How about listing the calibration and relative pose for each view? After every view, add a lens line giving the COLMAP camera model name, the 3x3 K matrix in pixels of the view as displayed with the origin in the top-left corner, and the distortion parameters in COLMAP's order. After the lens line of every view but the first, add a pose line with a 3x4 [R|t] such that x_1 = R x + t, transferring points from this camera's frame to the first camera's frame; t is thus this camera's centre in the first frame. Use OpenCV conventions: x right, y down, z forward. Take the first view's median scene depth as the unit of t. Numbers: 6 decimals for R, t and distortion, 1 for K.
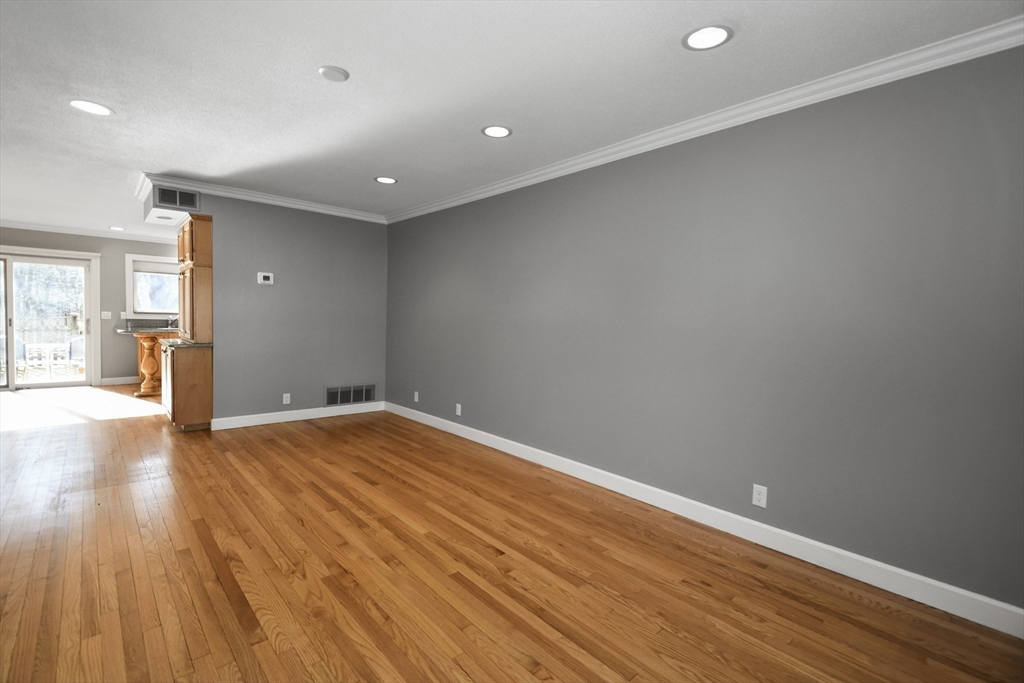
lens RADIAL K [[453.3, 0, 509.9], [0, 453.3, 339.7], [0, 0, 1]] dist [0.043800, -0.021488]
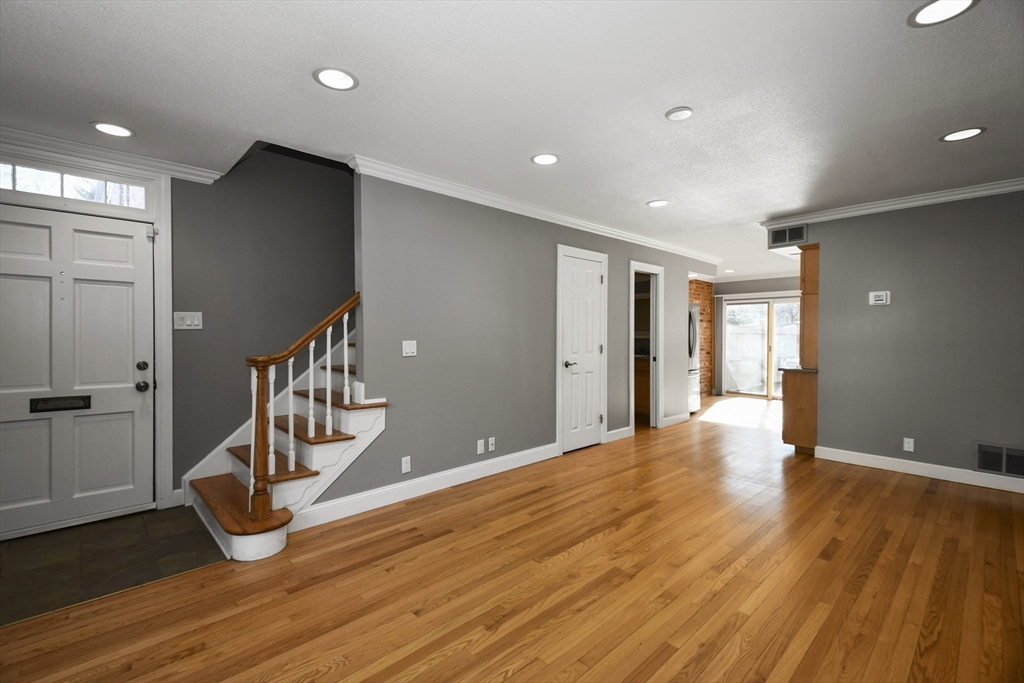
lens RADIAL K [[453.3, 0, 509.9], [0, 453.3, 339.7], [0, 0, 1]] dist [0.043800, -0.021488]
pose [[0.028189, -0.015131, -0.999488, 0.464884], [-0.047884, 0.998717, -0.016470, -0.011568], [0.998455, 0.048324, 0.027428, 0.424498]]
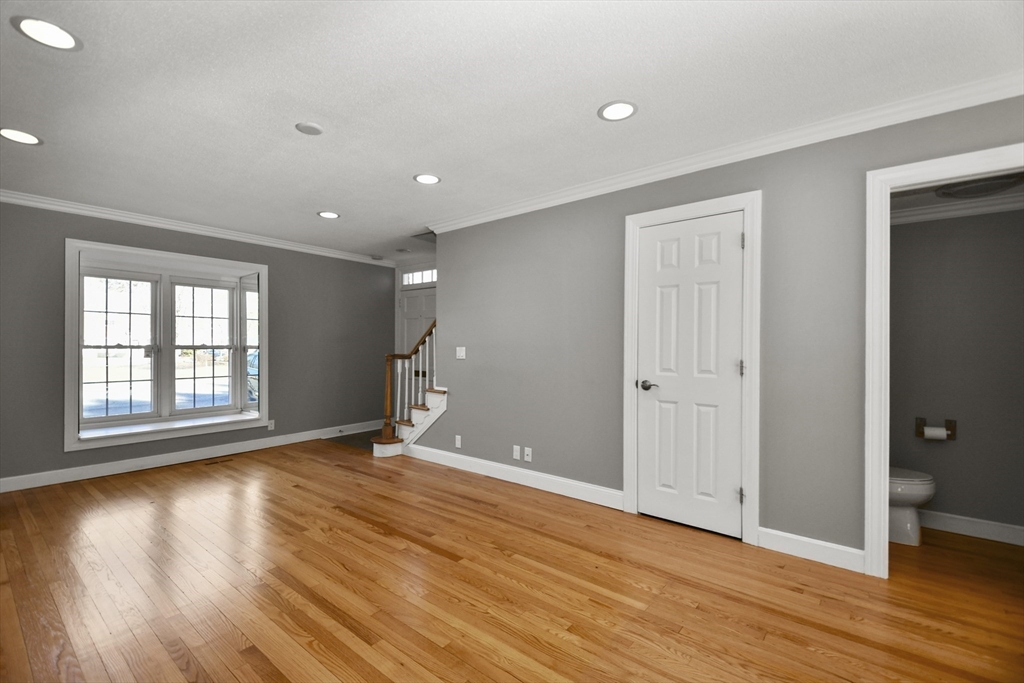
lens RADIAL K [[453.3, 0, 509.9], [0, 453.3, 339.7], [0, 0, 1]] dist [0.043800, -0.021488]
pose [[-0.988853, -0.032503, -0.145302, -0.499285], [-0.037355, 0.998828, 0.030788, -0.081718], [0.144131, 0.035872, -0.988908, 1.545788]]
